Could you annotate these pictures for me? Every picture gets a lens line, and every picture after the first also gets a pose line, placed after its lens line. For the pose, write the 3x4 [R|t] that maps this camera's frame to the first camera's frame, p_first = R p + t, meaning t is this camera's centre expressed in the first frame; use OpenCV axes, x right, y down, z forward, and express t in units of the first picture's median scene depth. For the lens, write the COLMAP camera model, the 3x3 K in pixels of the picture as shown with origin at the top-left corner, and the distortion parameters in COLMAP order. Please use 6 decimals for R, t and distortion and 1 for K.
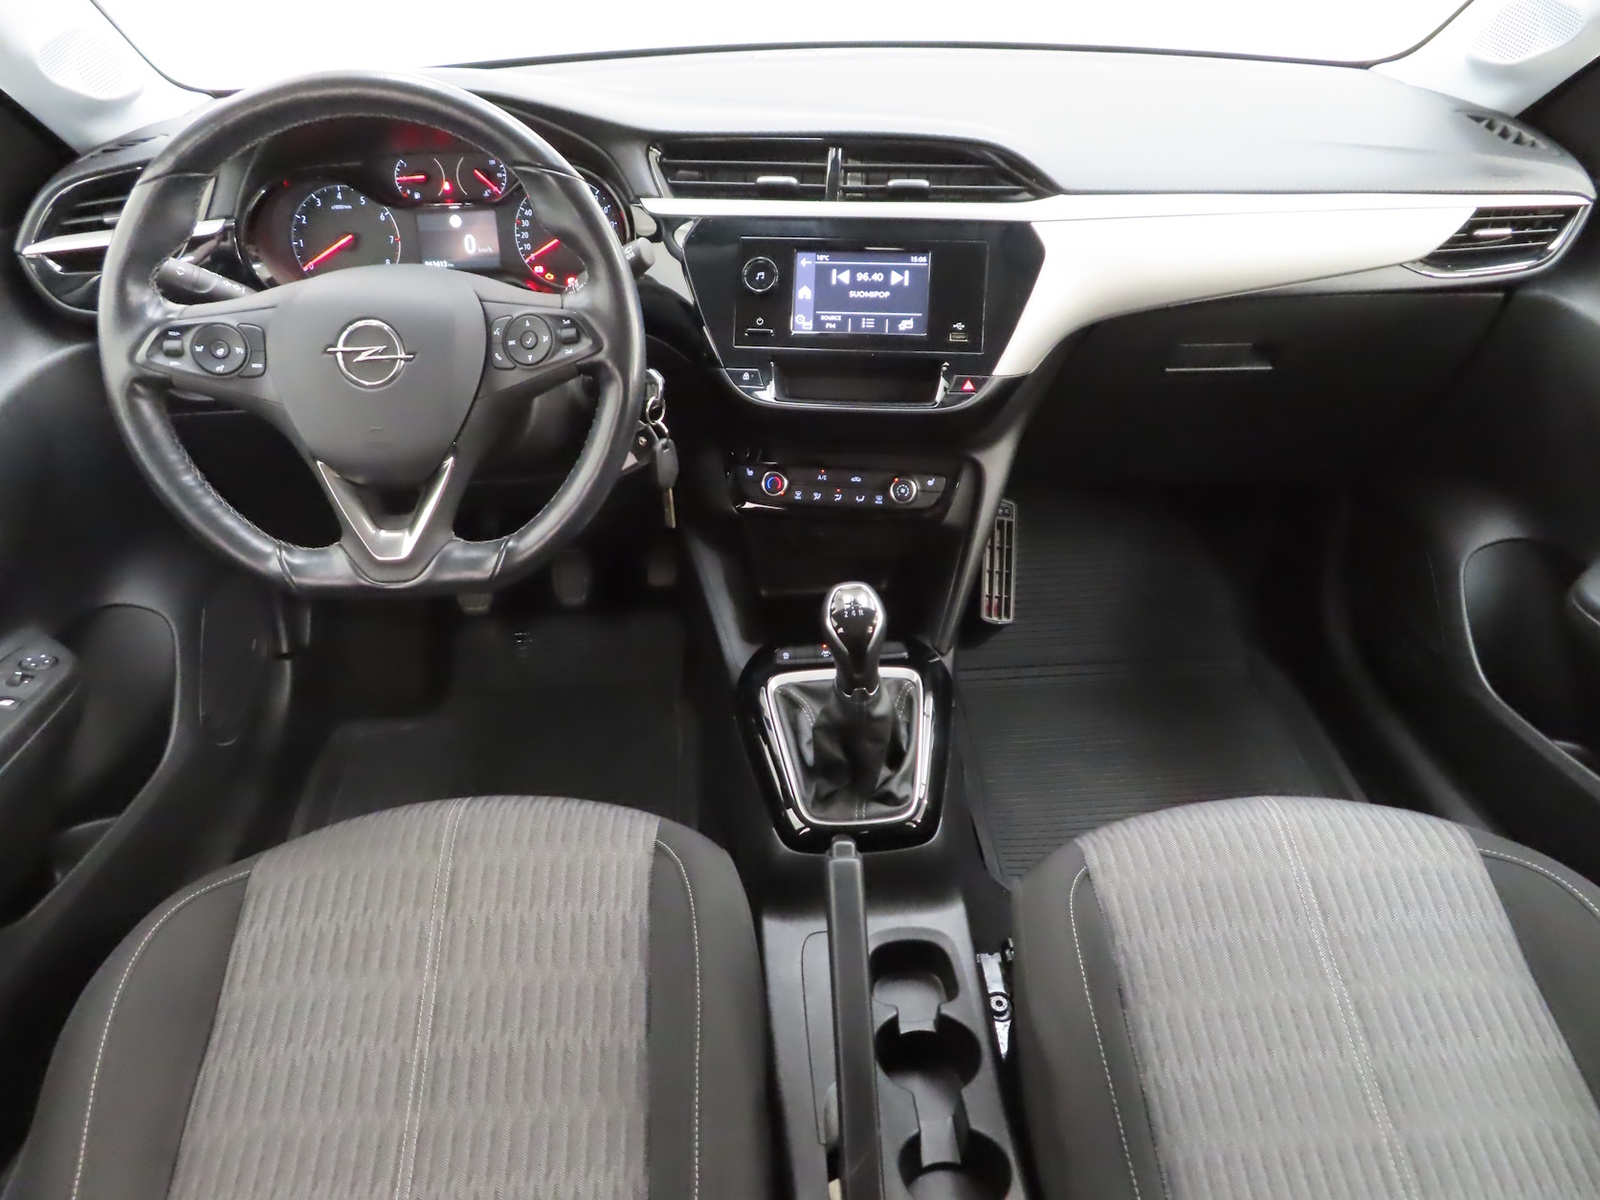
lens RADIAL K [[1215.0, 0, 800.0], [0, 1215.0, 600.0], [0, 0, 1]] dist [-0.000024, 0.006206]
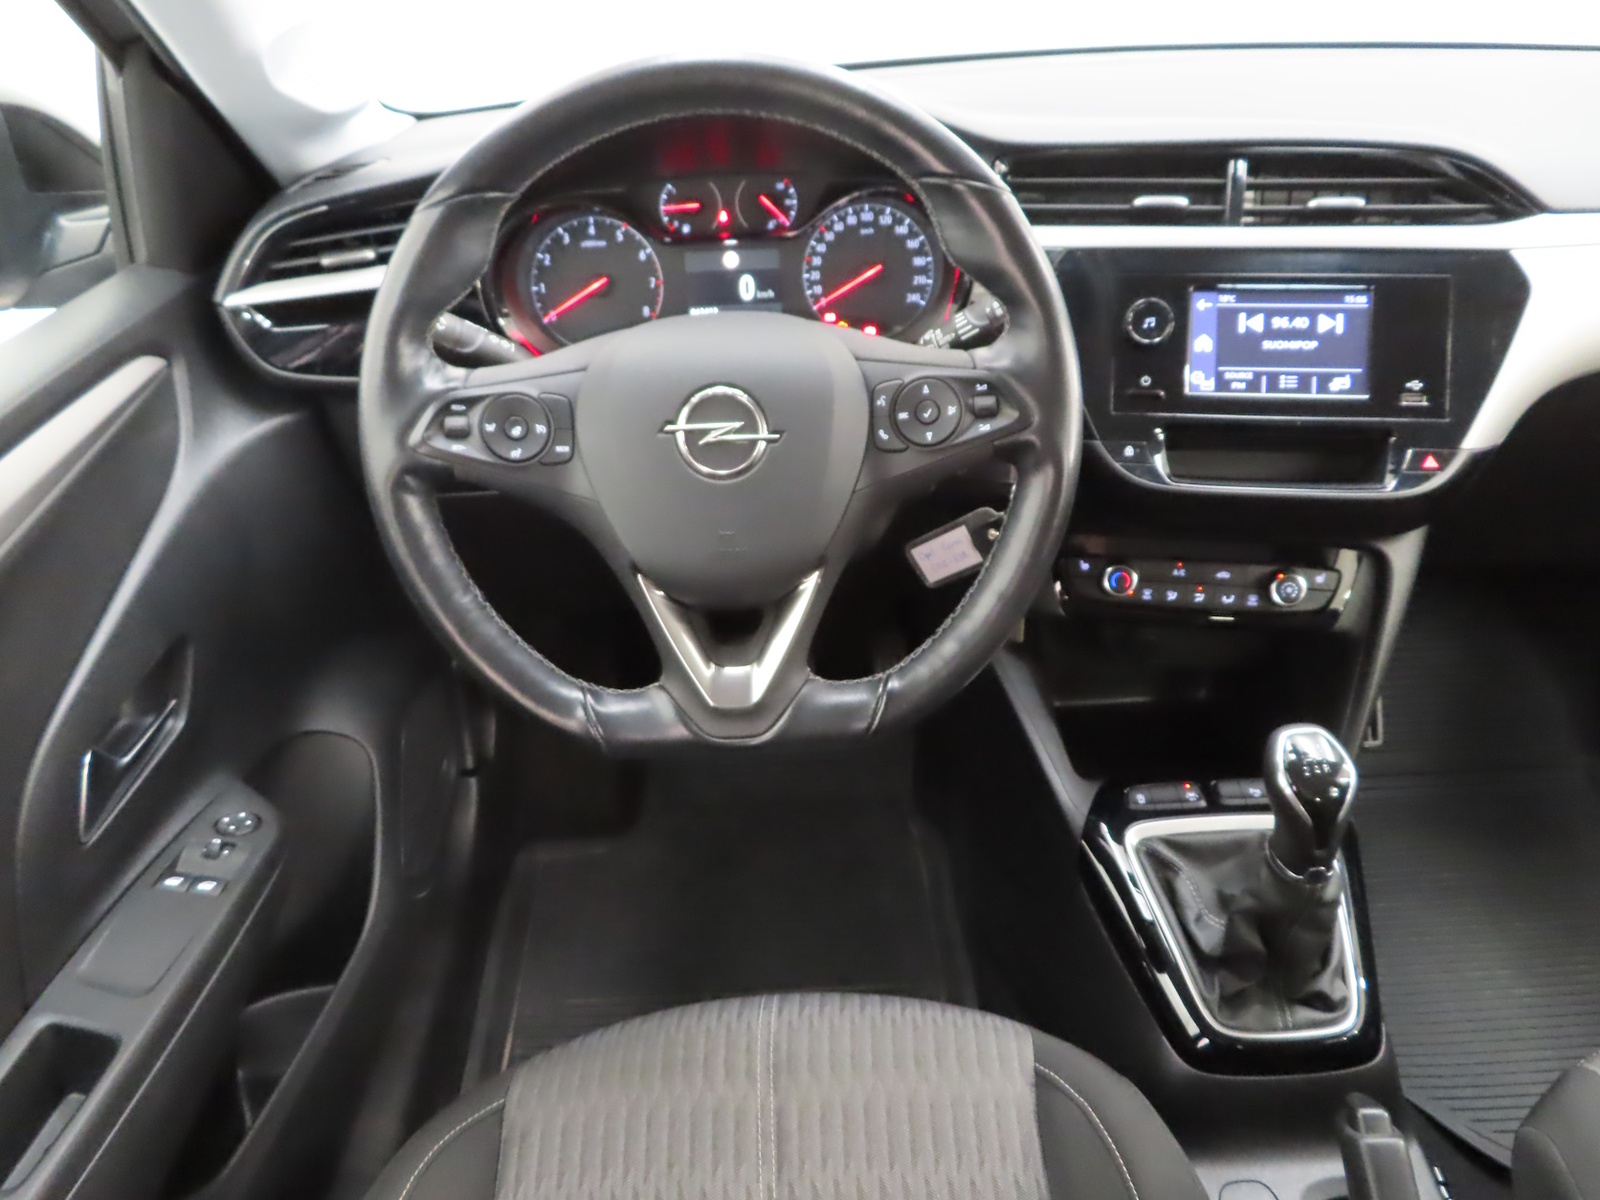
lens RADIAL K [[1215.0, 0, 800.0], [0, 1215.0, 600.0], [0, 0, 1]] dist [-0.000024, 0.006206]
pose [[0.999265, -0.001148, -0.038305, -0.228921], [-0.000245, 0.999340, -0.036319, -0.061641], [0.038322, 0.036301, 0.998606, 0.223371]]
